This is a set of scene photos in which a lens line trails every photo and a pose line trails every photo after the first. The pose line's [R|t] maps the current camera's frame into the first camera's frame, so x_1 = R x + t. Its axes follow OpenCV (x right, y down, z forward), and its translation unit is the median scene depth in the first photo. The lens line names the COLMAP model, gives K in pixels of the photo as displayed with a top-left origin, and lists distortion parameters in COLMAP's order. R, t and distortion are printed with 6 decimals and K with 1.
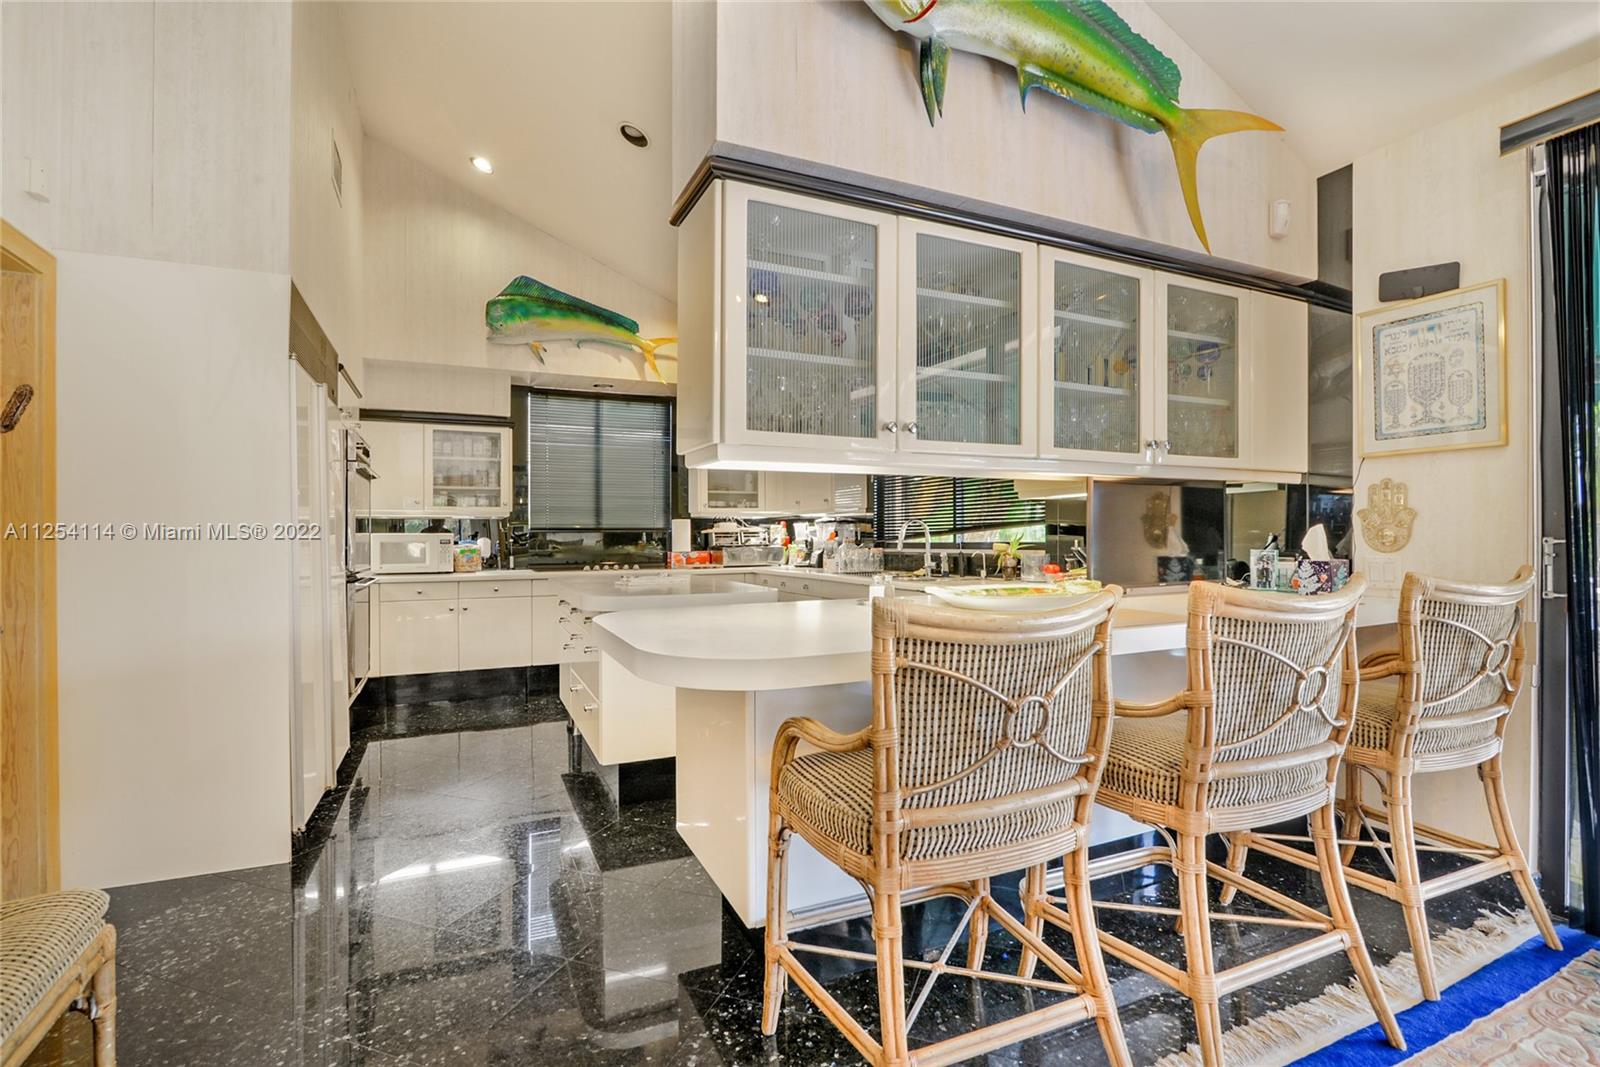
lens RADIAL K [[742.4, 0, 800.0], [0, 742.4, 533.5], [0, 0, 1]] dist [-0.003752, -0.000507]
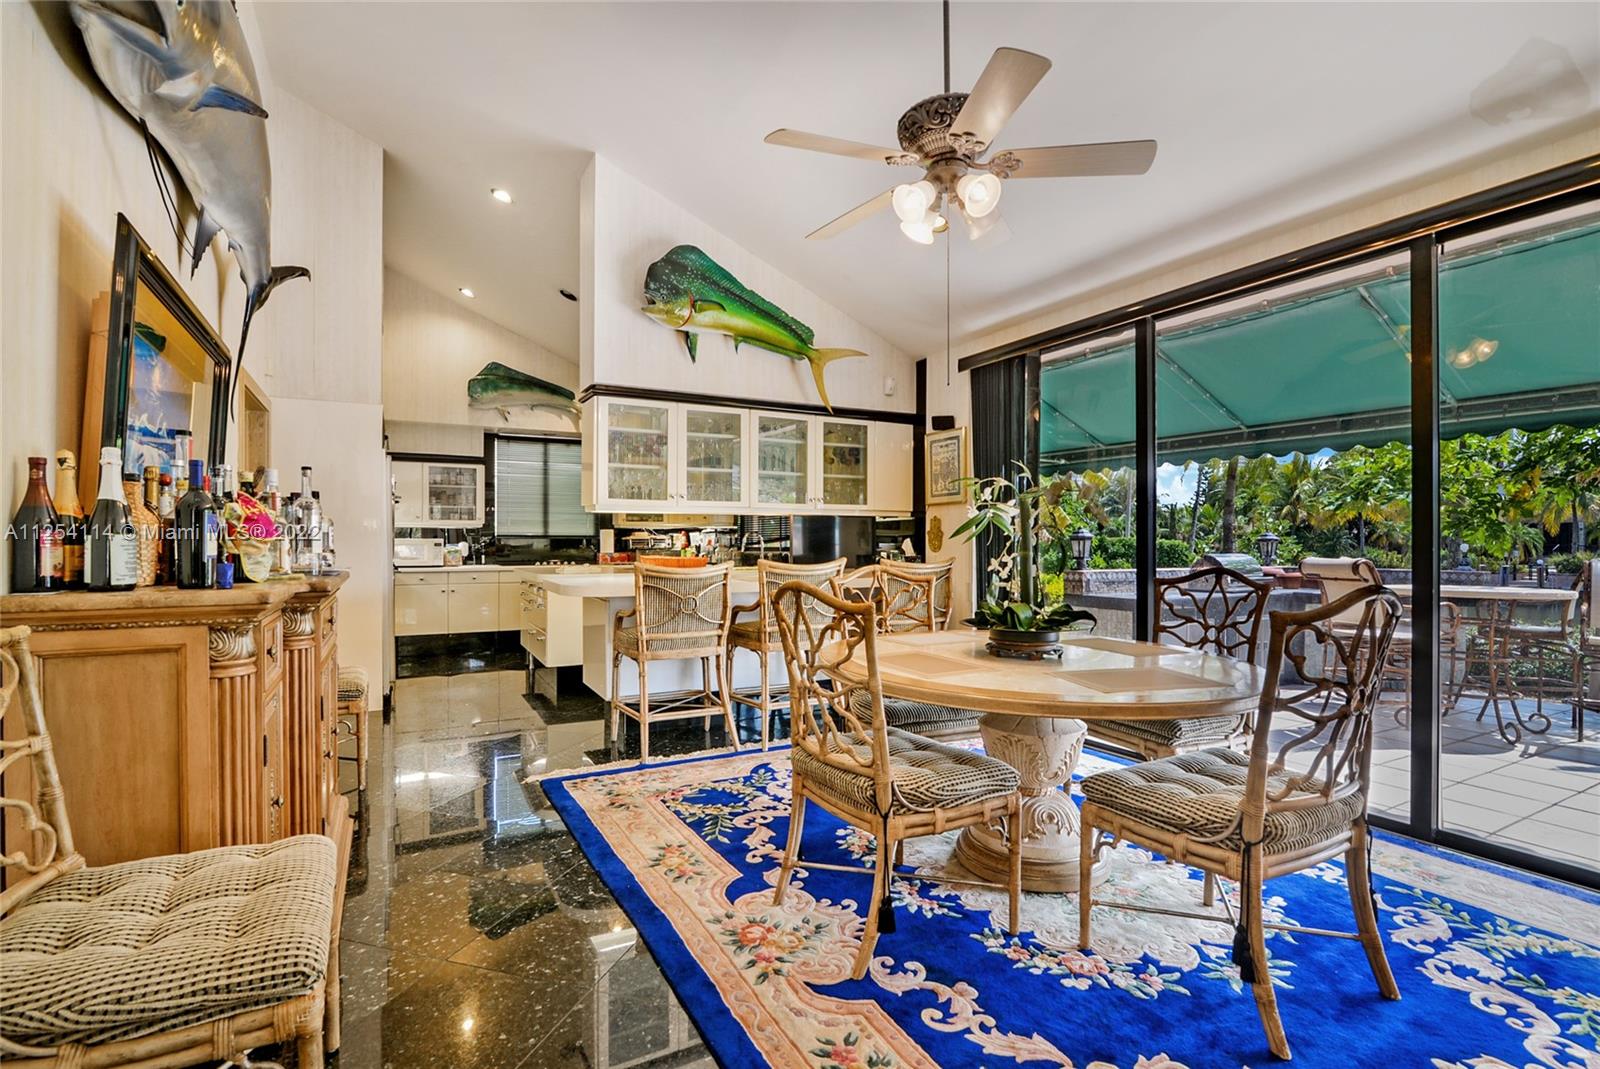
lens RADIAL K [[768.0, 0, 799.1], [0, 768.0, 544.0], [0, 0, 1]] dist [0.000045, -0.000009]
pose [[0.998626, 0.005154, 0.052155, 0.141384], [-0.005481, 0.999966, 0.006113, -0.003249], [-0.052121, -0.006390, 0.998620, -0.514094]]
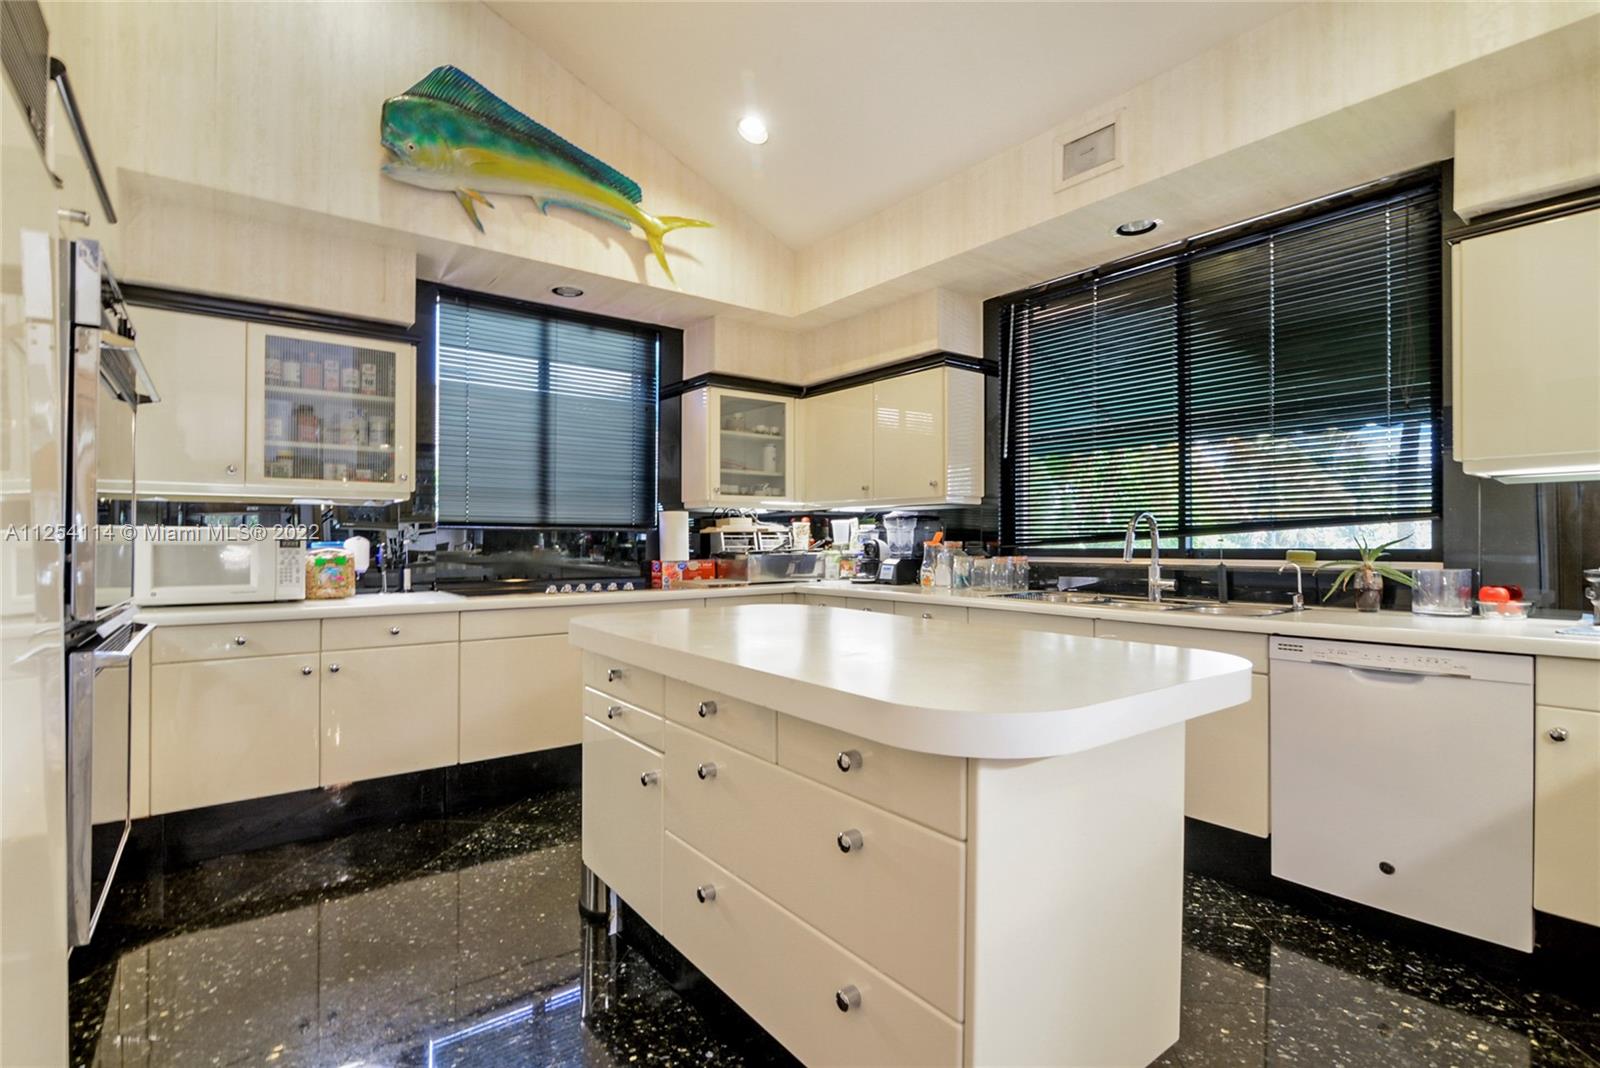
lens RADIAL K [[768.0, 0, 799.1], [0, 768.0, 543.5], [0, 0, 1]] dist [0.000045, -0.000009]
pose [[0.974426, 0.005305, 0.224645, -0.237780], [-0.006762, 0.999961, 0.005718, 0.005063], [-0.224606, -0.007091, 0.974424, 0.363868]]
